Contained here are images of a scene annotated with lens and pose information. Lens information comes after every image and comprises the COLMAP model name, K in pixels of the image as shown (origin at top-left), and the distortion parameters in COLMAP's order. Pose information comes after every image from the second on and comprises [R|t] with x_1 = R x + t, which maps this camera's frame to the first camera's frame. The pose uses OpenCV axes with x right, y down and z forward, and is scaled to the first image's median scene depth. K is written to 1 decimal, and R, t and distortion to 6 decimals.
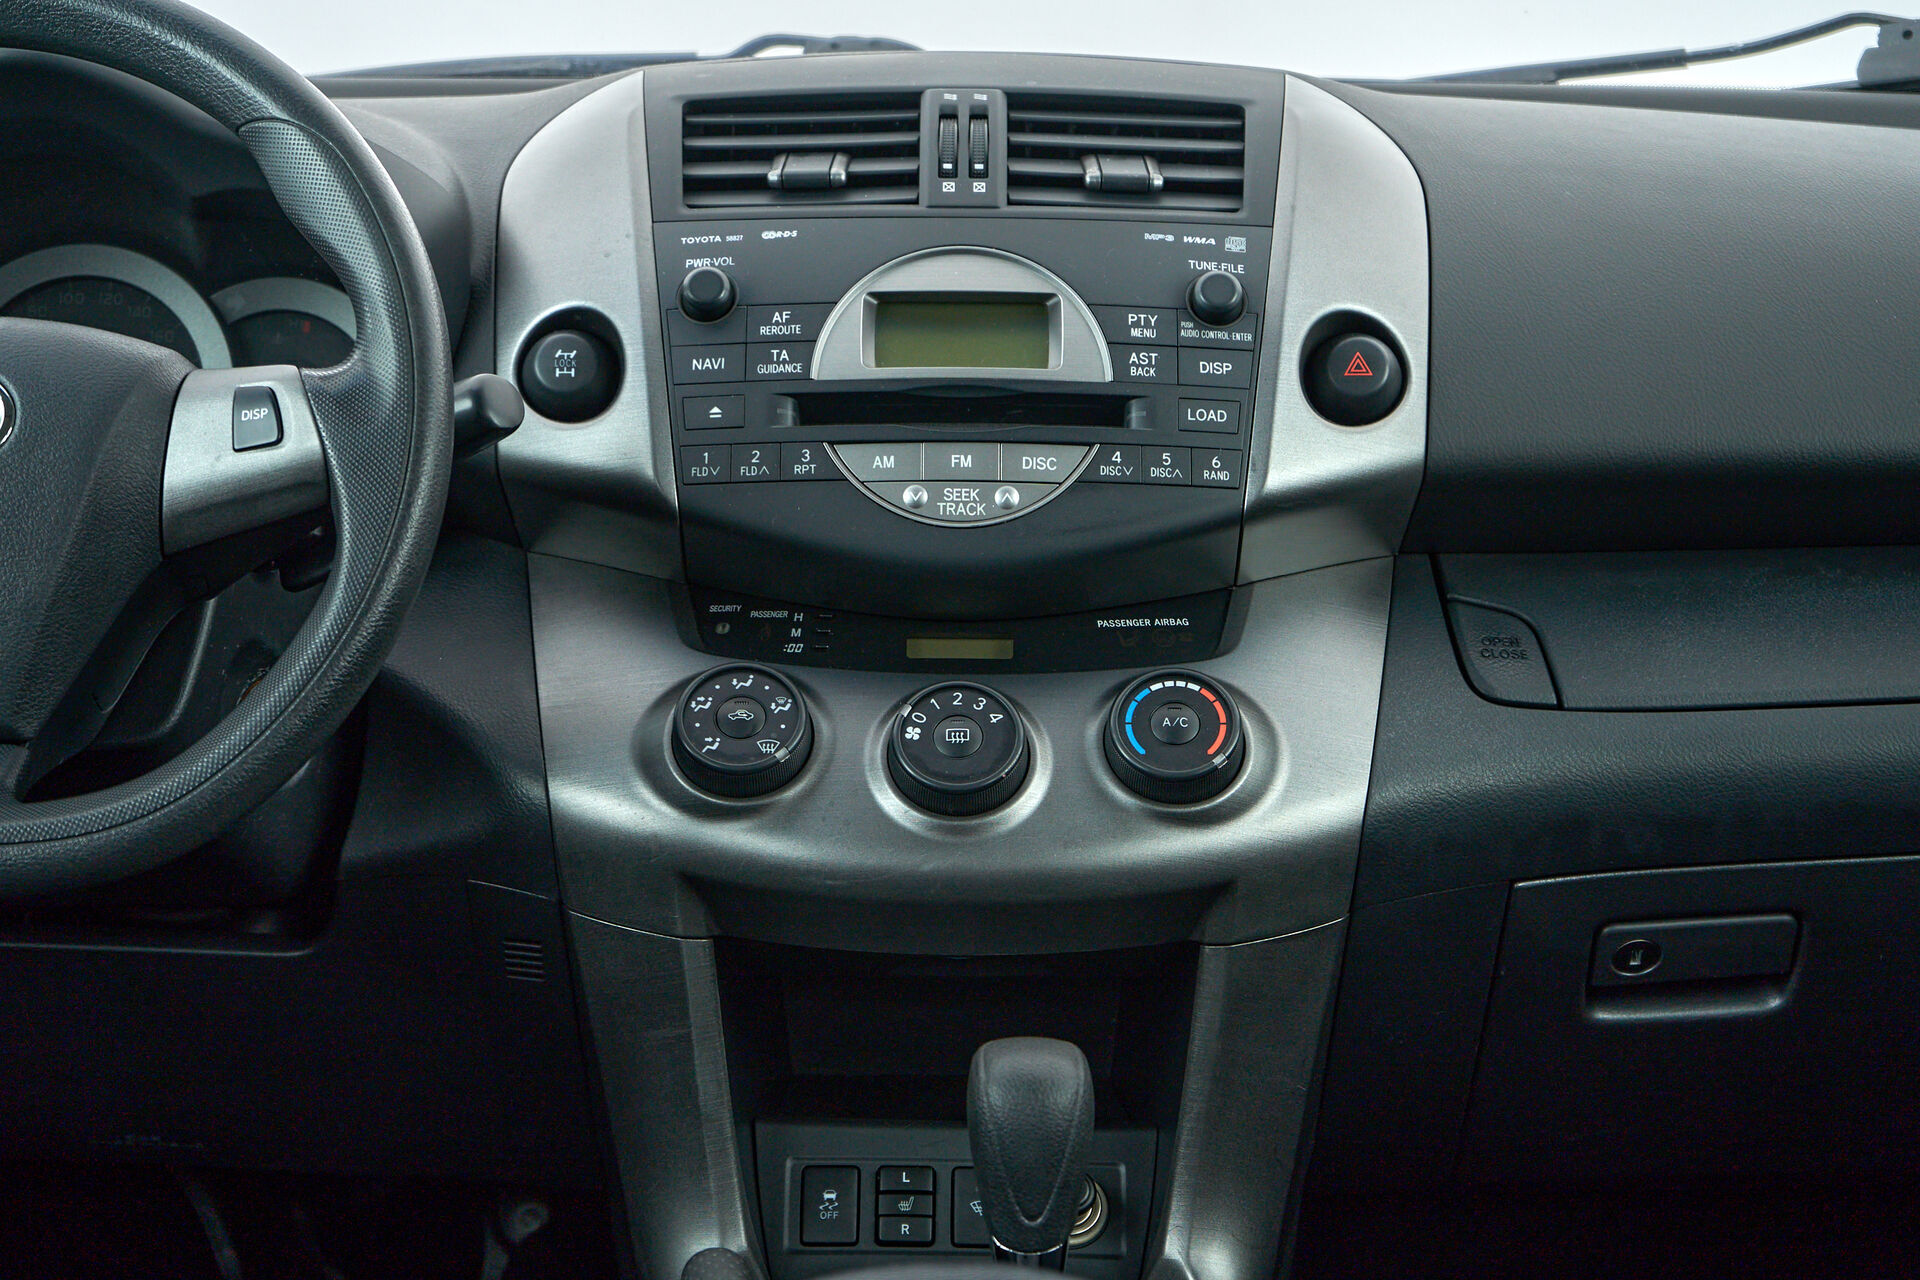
lens RADIAL K [[4297.7, 0, 996.5], [0, 4297.7, 714.9], [0, 0, 1]] dist [-0.018755, 0.375940]
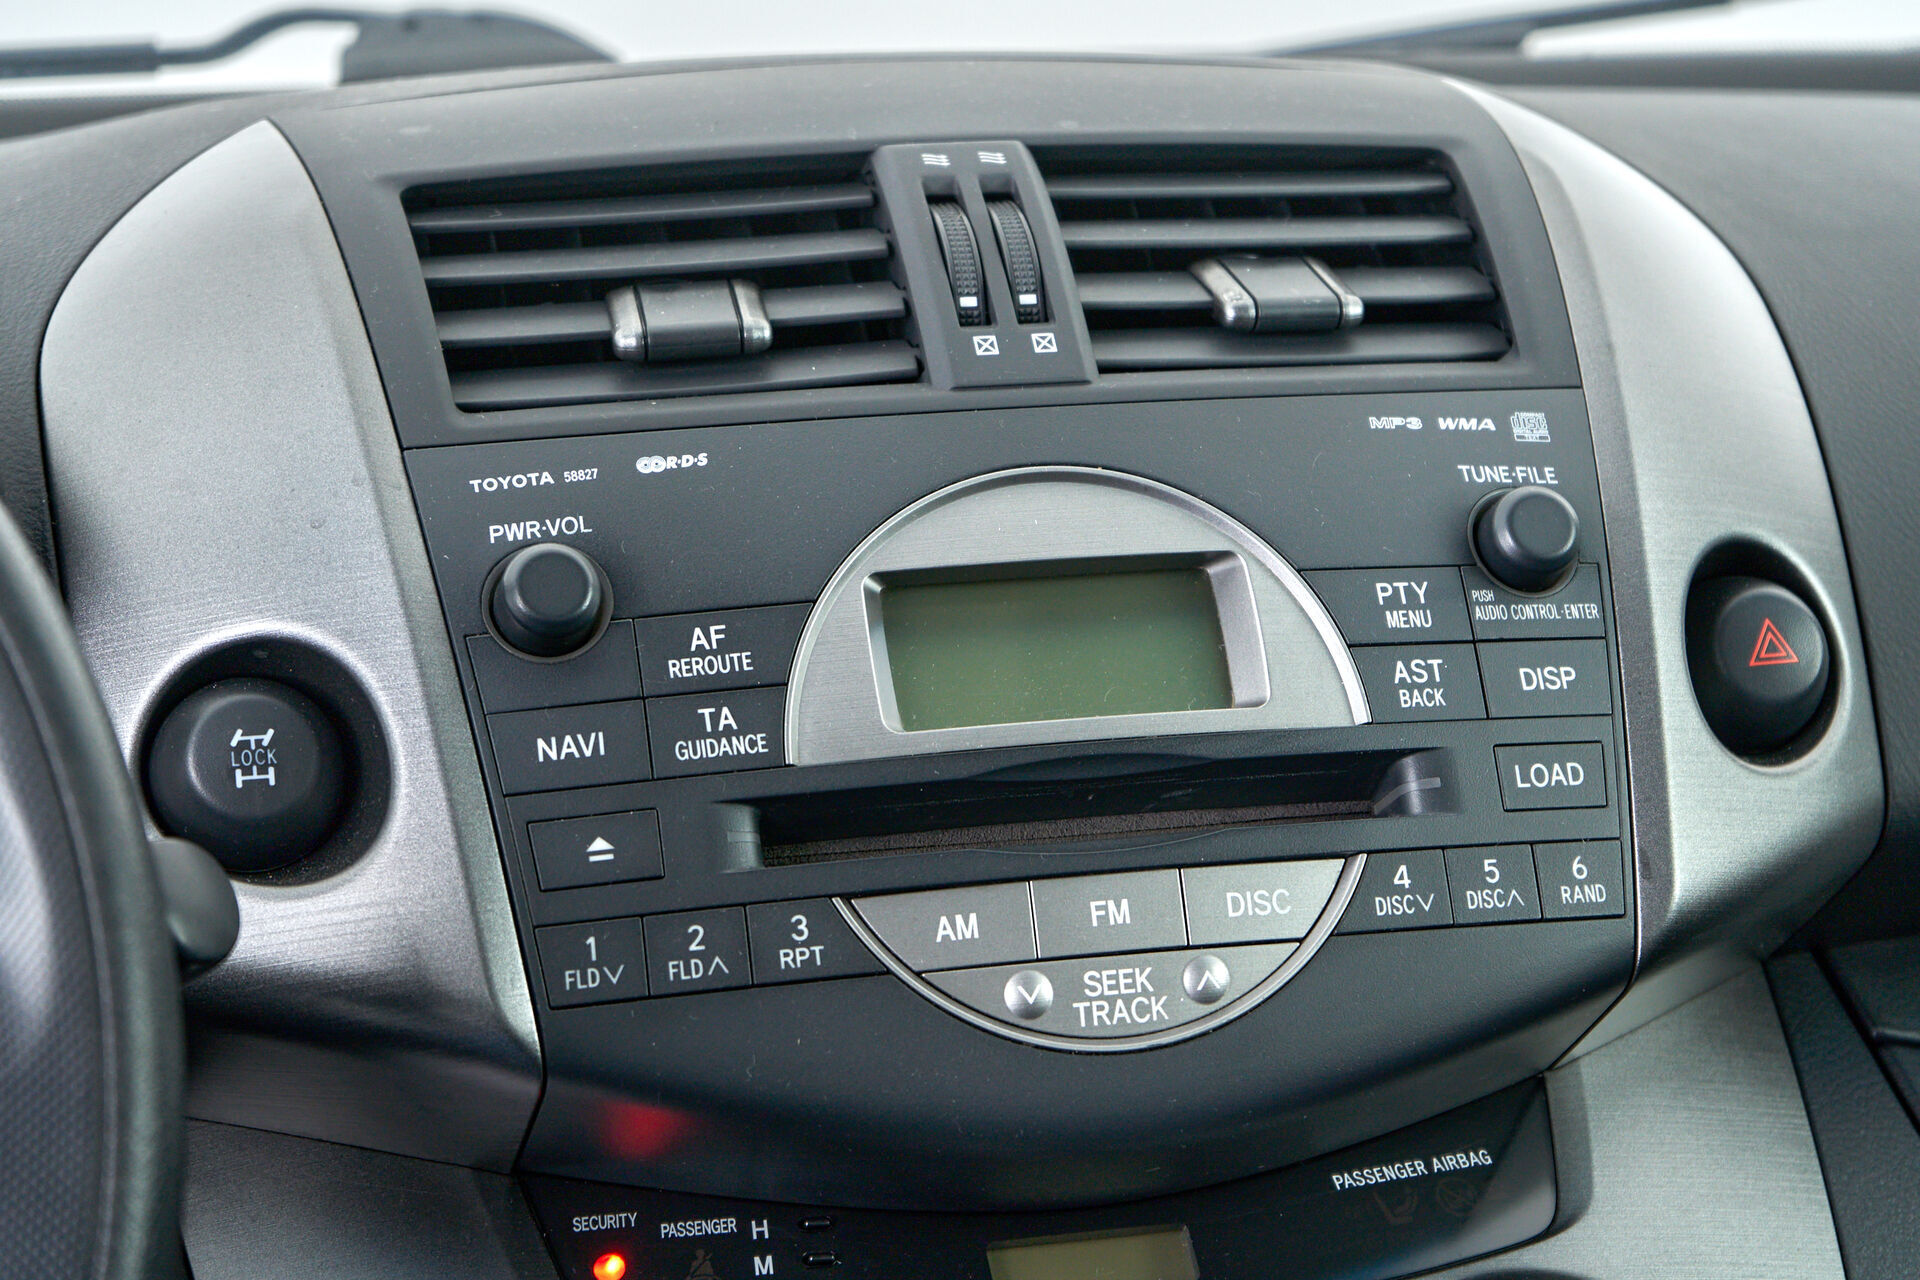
lens RADIAL K [[4310.5, 0, 1031.1], [0, 4310.5, 582.1], [0, 0, 1]] dist [0.010104, 0.162970]
pose [[0.964939, -0.067011, 0.253775, -0.138432], [0.065747, 0.997745, 0.013471, -0.102875], [-0.254106, 0.003686, 0.967169, 0.514737]]
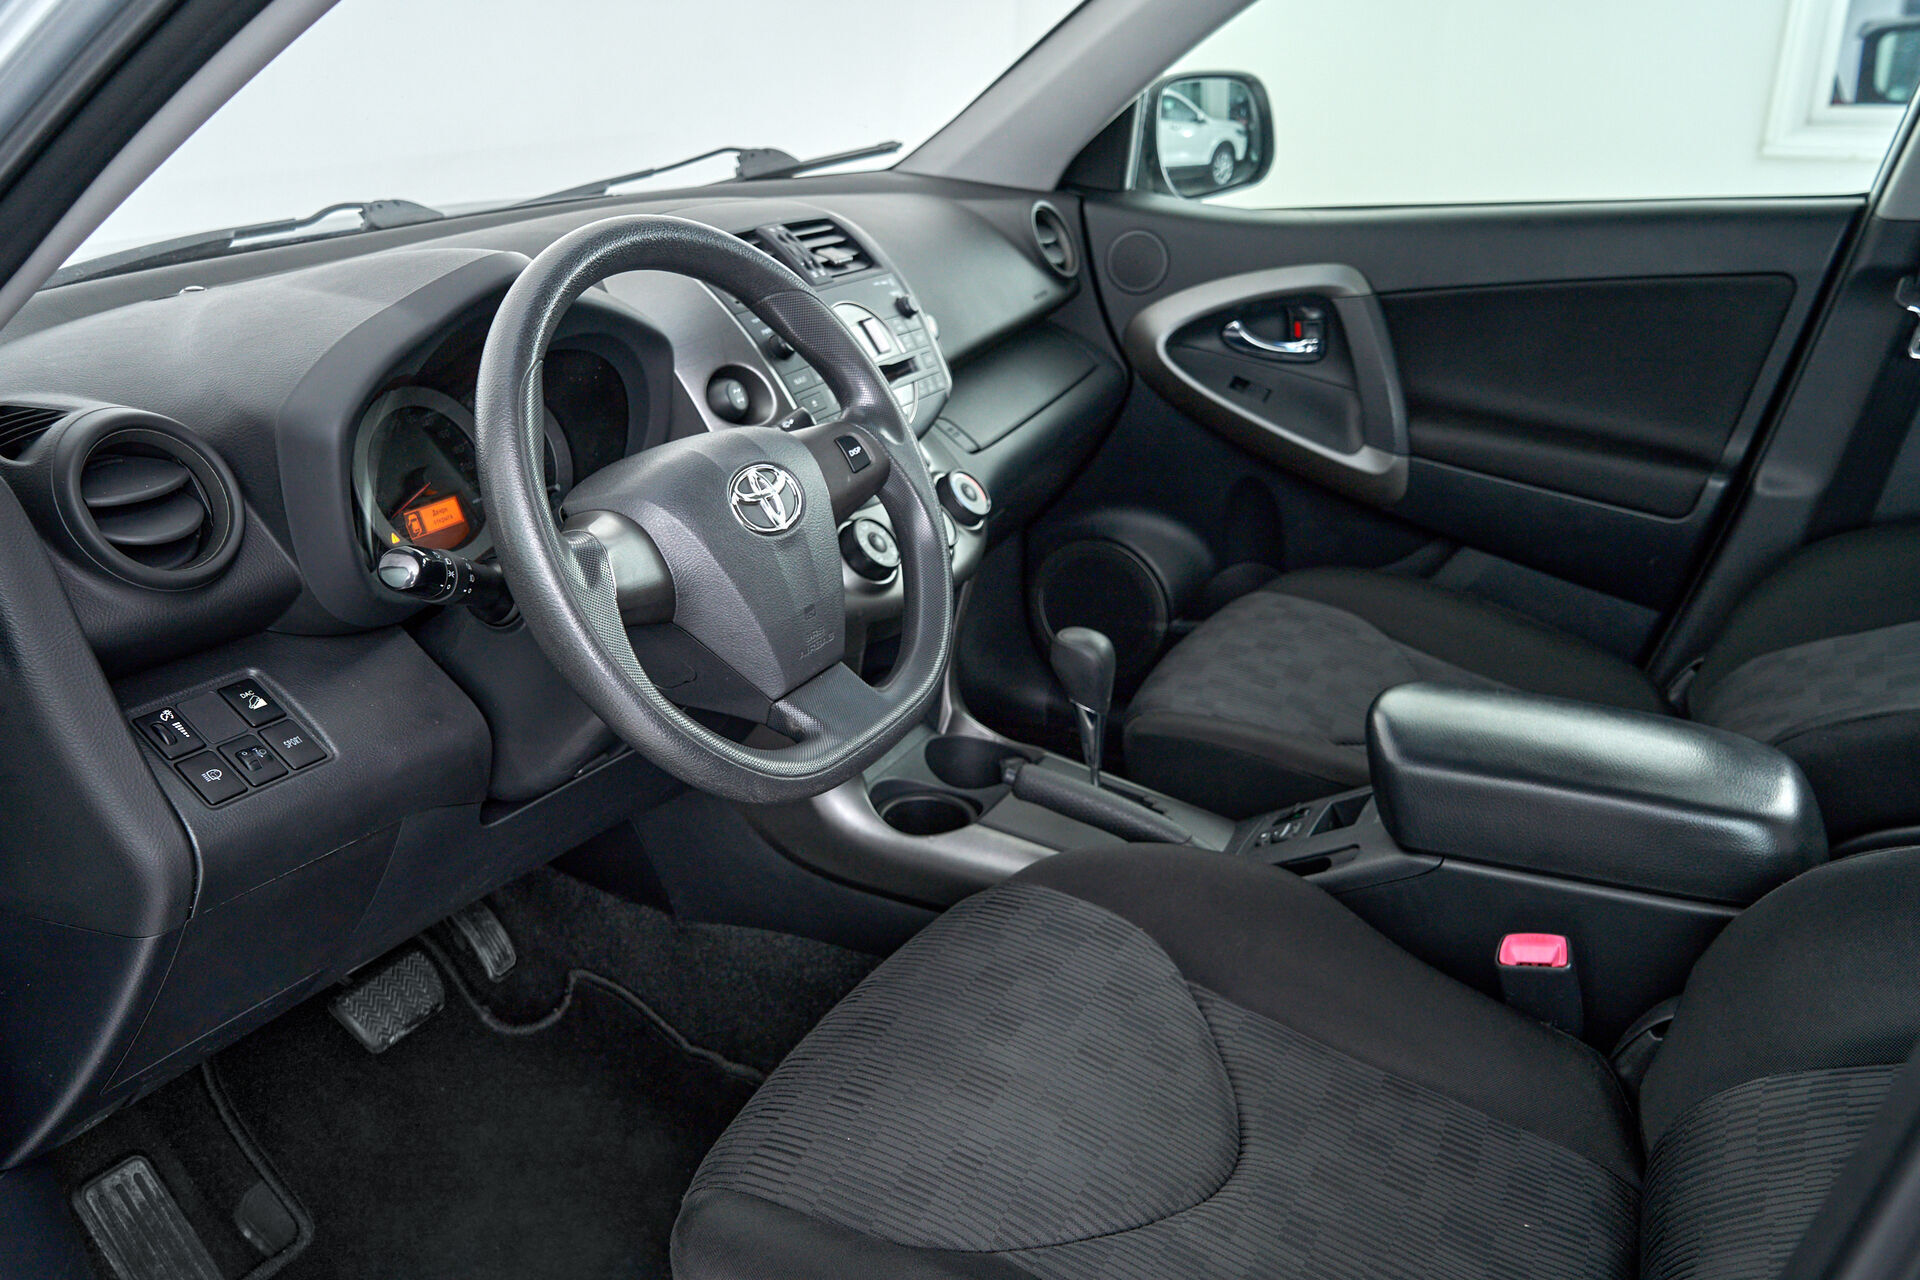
lens RADIAL K [[1555.3, 0, 958.3], [0, 1555.3, 647.3], [0, 0, 1]] dist [-0.000310, -0.000161]
pose [[0.455592, -0.338472, 0.823330, -0.672846], [0.171498, 0.940941, 0.291923, -0.162946], [-0.873513, 0.008202, 0.486733, 0.580325]]
